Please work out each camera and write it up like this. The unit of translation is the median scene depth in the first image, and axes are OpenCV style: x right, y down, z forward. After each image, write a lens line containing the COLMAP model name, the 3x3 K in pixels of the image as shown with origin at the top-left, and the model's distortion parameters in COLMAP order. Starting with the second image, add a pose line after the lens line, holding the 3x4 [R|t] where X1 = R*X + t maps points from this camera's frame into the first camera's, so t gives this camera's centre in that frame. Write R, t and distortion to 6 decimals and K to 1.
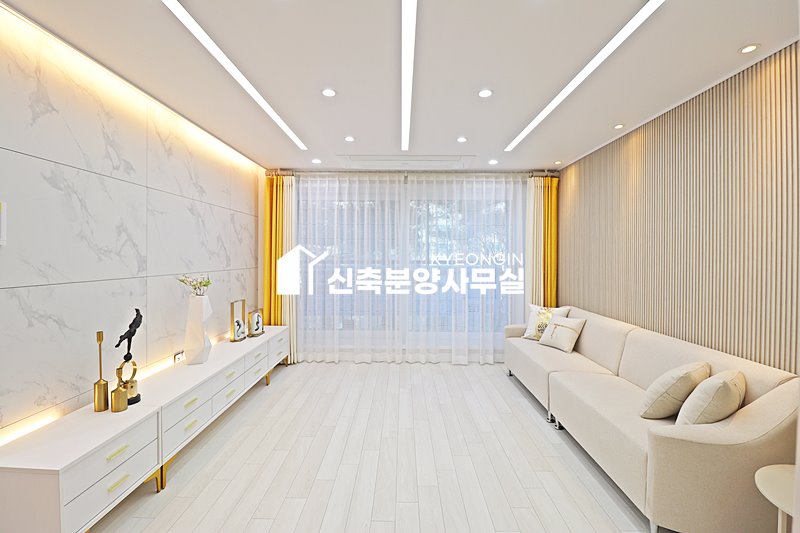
lens RADIAL K [[368.6, 0, 399.3], [0, 368.6, 257.6], [0, 0, 1]] dist [0.001345, -0.012886]
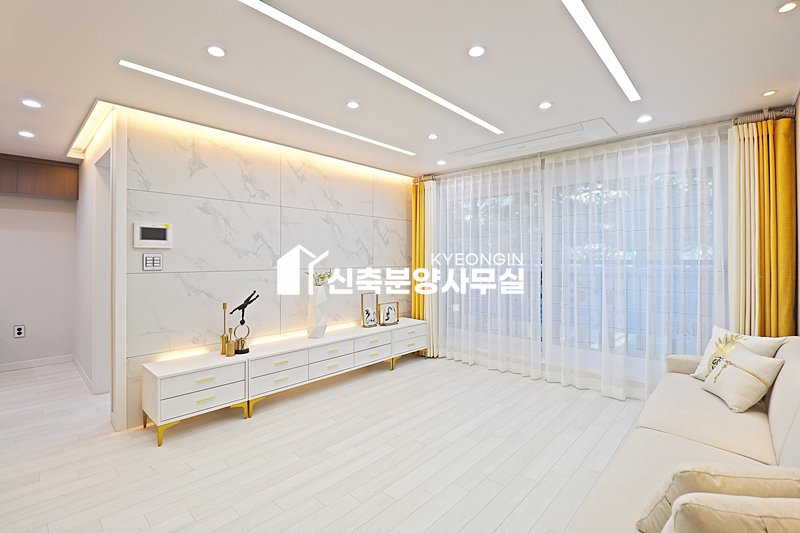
lens RADIAL K [[368.6, 0, 399.3], [0, 368.6, 257.6], [0, 0, 1]] dist [0.001345, -0.012886]
pose [[0.738300, -0.007298, -0.674433, 0.370692], [0.001587, 0.999957, -0.009084, 0.011541], [0.674471, 0.005636, 0.738280, 0.161246]]
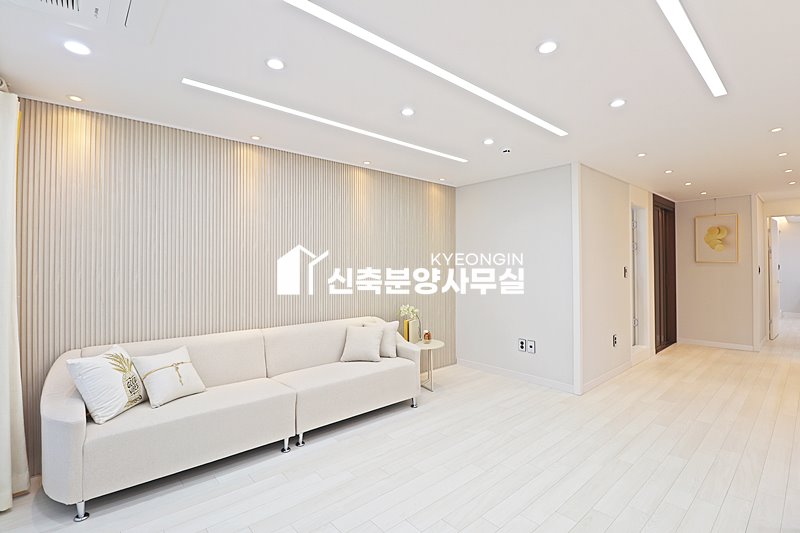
lens RADIAL K [[375.0, 0, 400.0], [0, 375.0, 266.5], [0, 0, 1]] dist [0.000356, -0.000089]
pose [[-0.671445, -0.007864, 0.741013, -0.310456], [-0.001970, 0.999959, 0.008826, -0.006888], [-0.741052, 0.004466, -0.671433, 0.987050]]
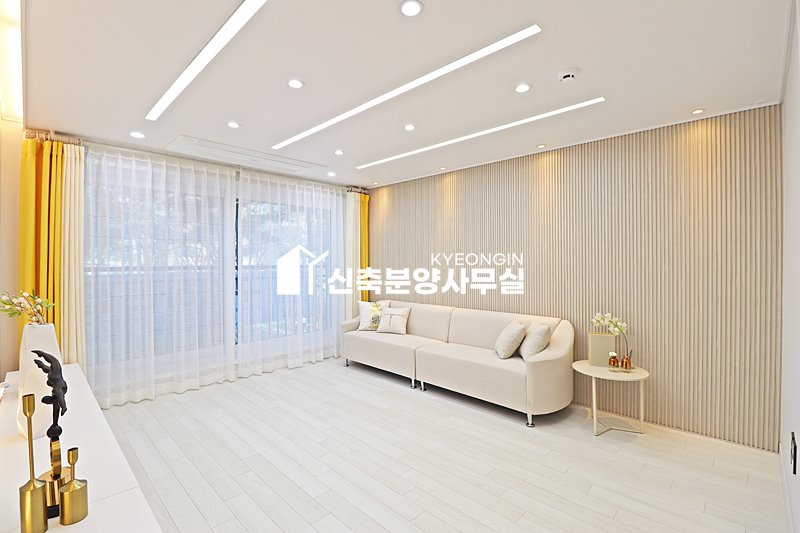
lens RADIAL K [[366.9, 0, 396.5], [0, 366.9, 263.8], [0, 0, 1]] dist [0.001142, -0.013193]
pose [[0.696901, -0.010772, 0.717086, -0.383549], [0.009096, 0.999940, 0.006181, 0.001334], [-0.717110, 0.002215, 0.696957, 0.102024]]
